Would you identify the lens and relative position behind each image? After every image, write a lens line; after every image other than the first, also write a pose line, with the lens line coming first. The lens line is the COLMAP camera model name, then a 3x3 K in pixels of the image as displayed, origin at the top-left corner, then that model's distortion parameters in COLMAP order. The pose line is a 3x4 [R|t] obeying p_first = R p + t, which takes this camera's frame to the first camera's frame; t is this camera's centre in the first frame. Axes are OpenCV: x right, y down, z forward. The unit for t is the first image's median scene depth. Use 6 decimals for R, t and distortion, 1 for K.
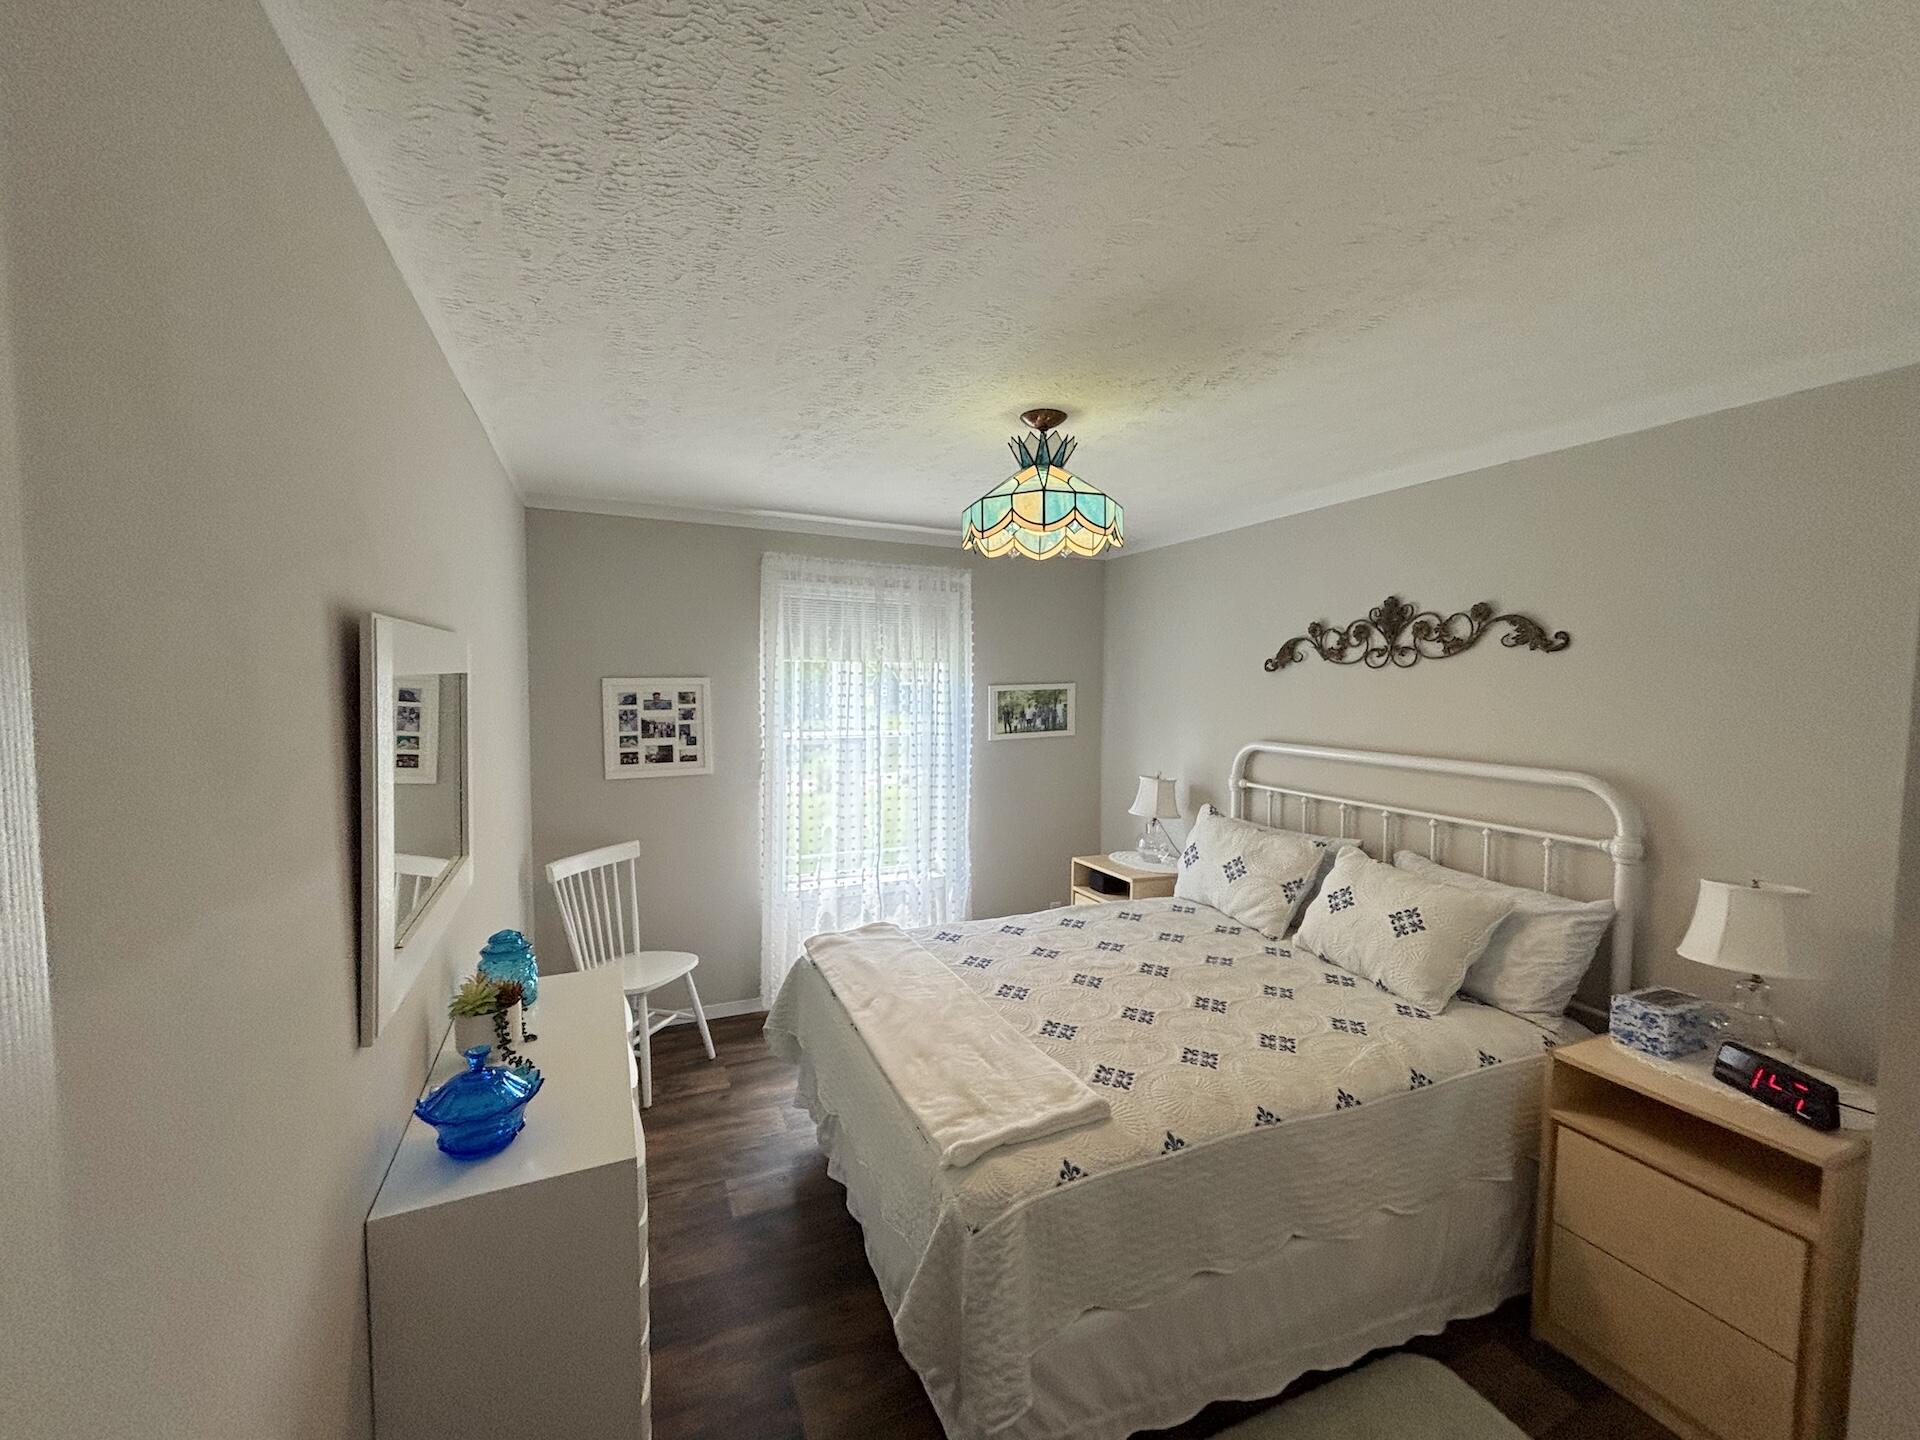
lens RADIAL K [[774.3, 0, 953.7], [0, 774.3, 716.5], [0, 0, 1]] dist [0.002403, 0.000260]
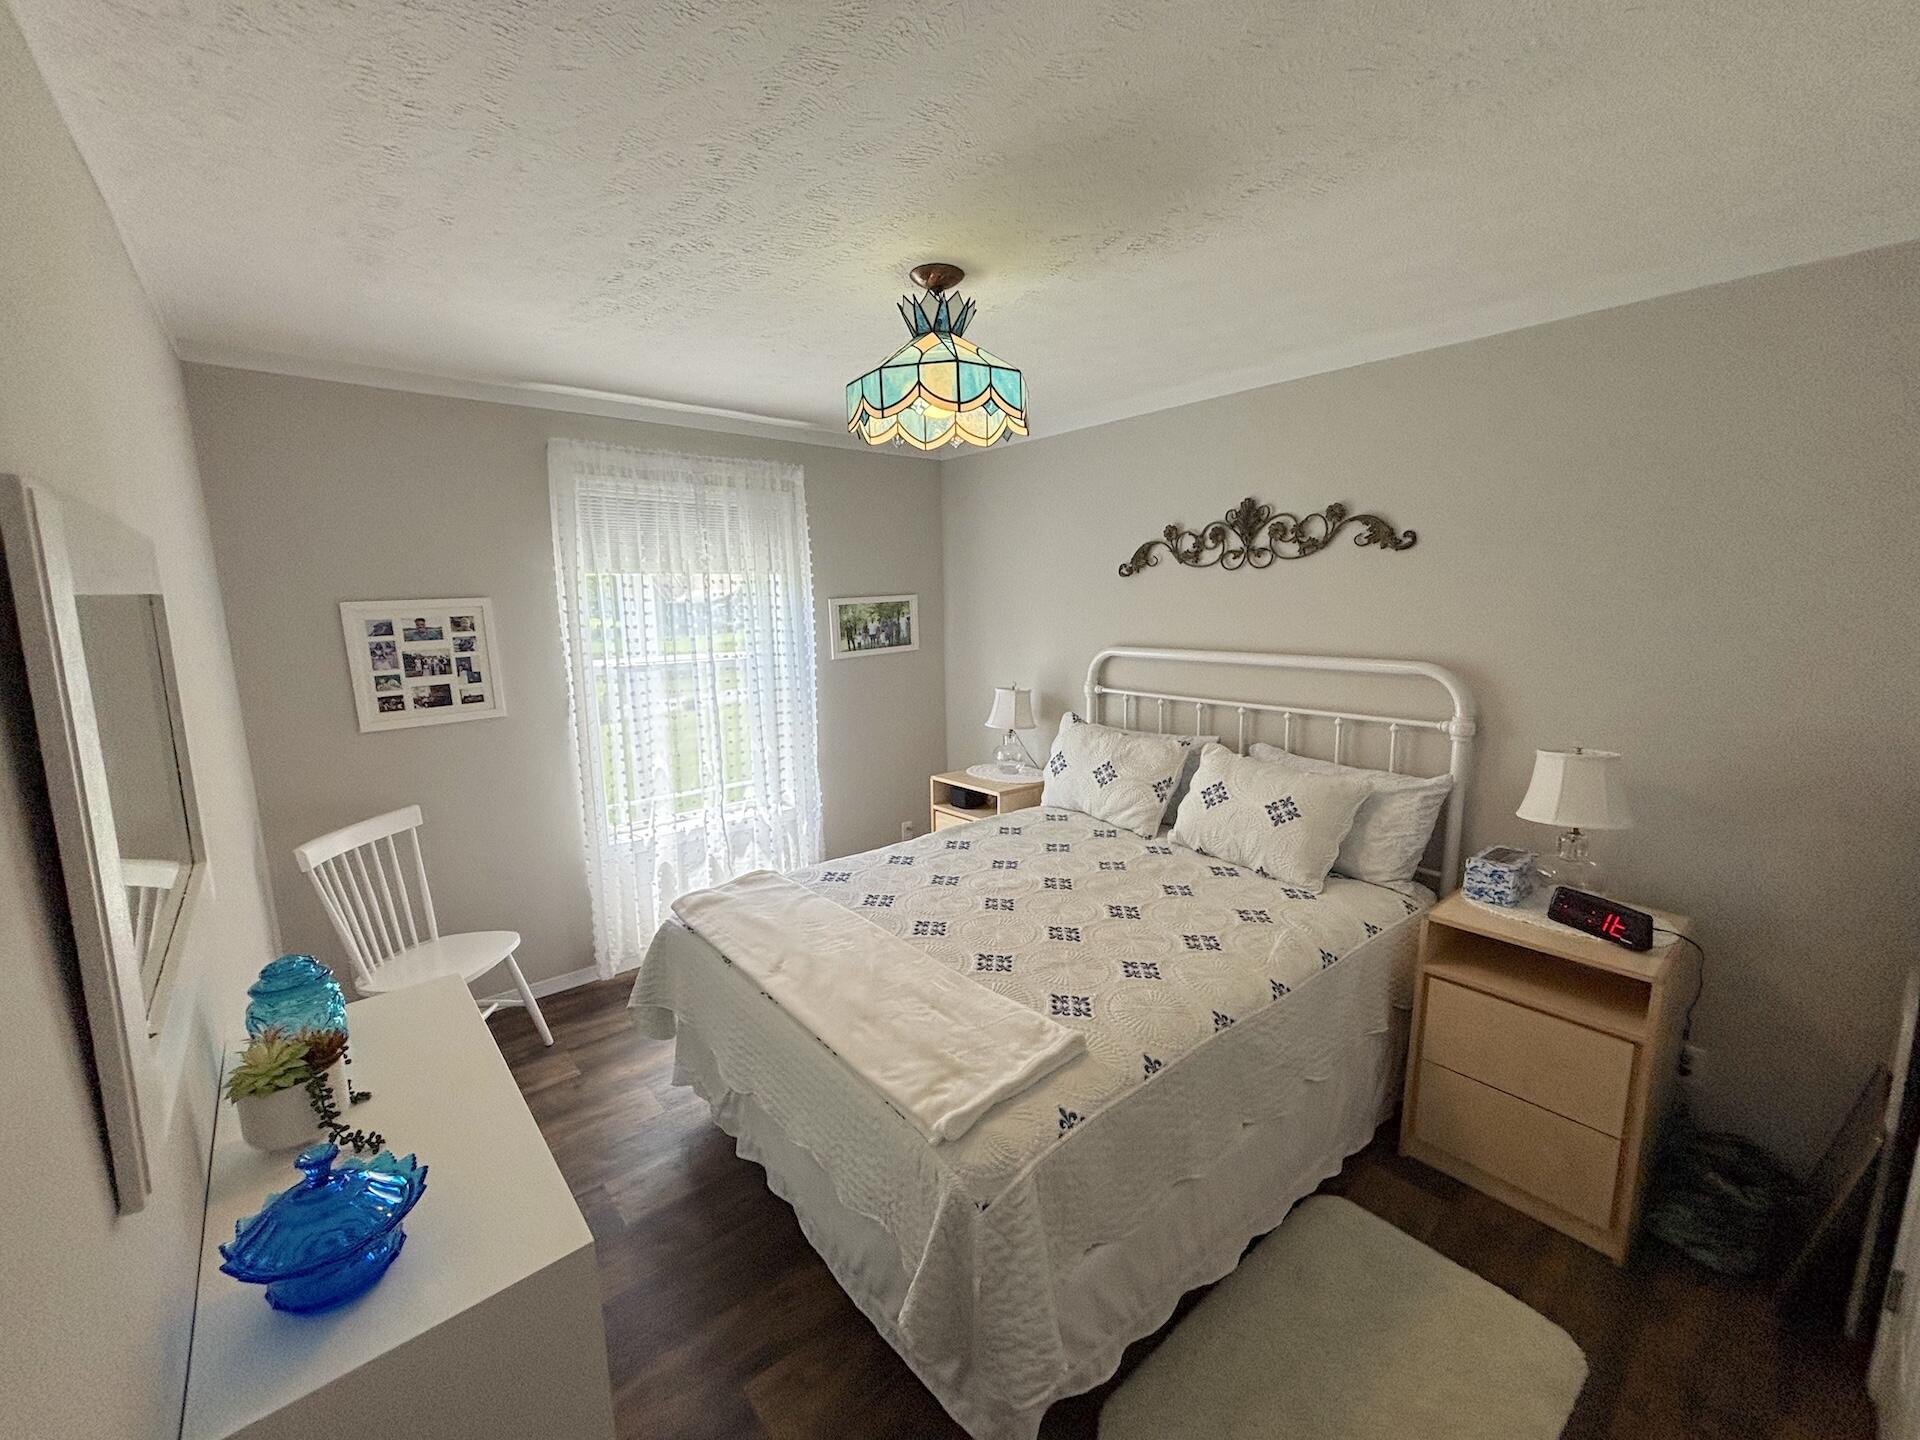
lens RADIAL K [[777.4, 0, 960.0], [0, 777.4, 720.0], [0, 0, 1]] dist [0.004303, 0.000341]
pose [[0.959702, -0.070071, 0.272144, -0.110398], [0.038942, 0.992232, 0.118148, -0.001141], [-0.278309, -0.102789, 0.954976, 0.110672]]
